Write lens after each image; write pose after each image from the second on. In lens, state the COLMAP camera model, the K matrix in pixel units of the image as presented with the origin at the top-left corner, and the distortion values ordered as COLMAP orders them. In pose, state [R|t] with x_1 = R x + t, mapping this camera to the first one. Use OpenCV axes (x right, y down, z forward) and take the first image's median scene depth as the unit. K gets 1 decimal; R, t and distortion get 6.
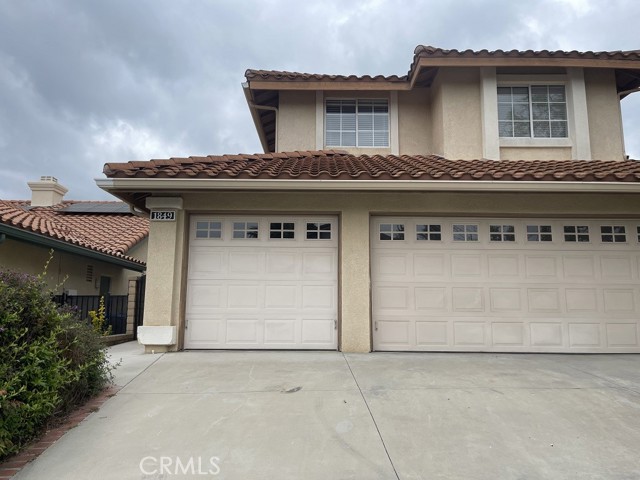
lens RADIAL K [[478.7, 0, 320.0], [0, 478.7, 240.0], [0, 0, 1]] dist [0.065897, -0.093111]
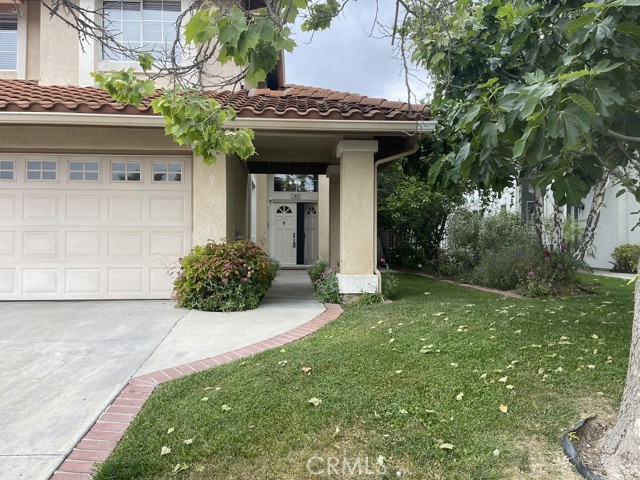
lens RADIAL K [[497.3, 0, 320.3], [0, 497.3, 270.6], [0, 0, 1]] dist [0.060918, -0.112062]
pose [[0.995906, -0.010808, 0.089744, 0.738942], [-0.004553, 0.985566, 0.169228, 0.008675], [-0.090277, -0.168944, 0.981482, 0.009834]]
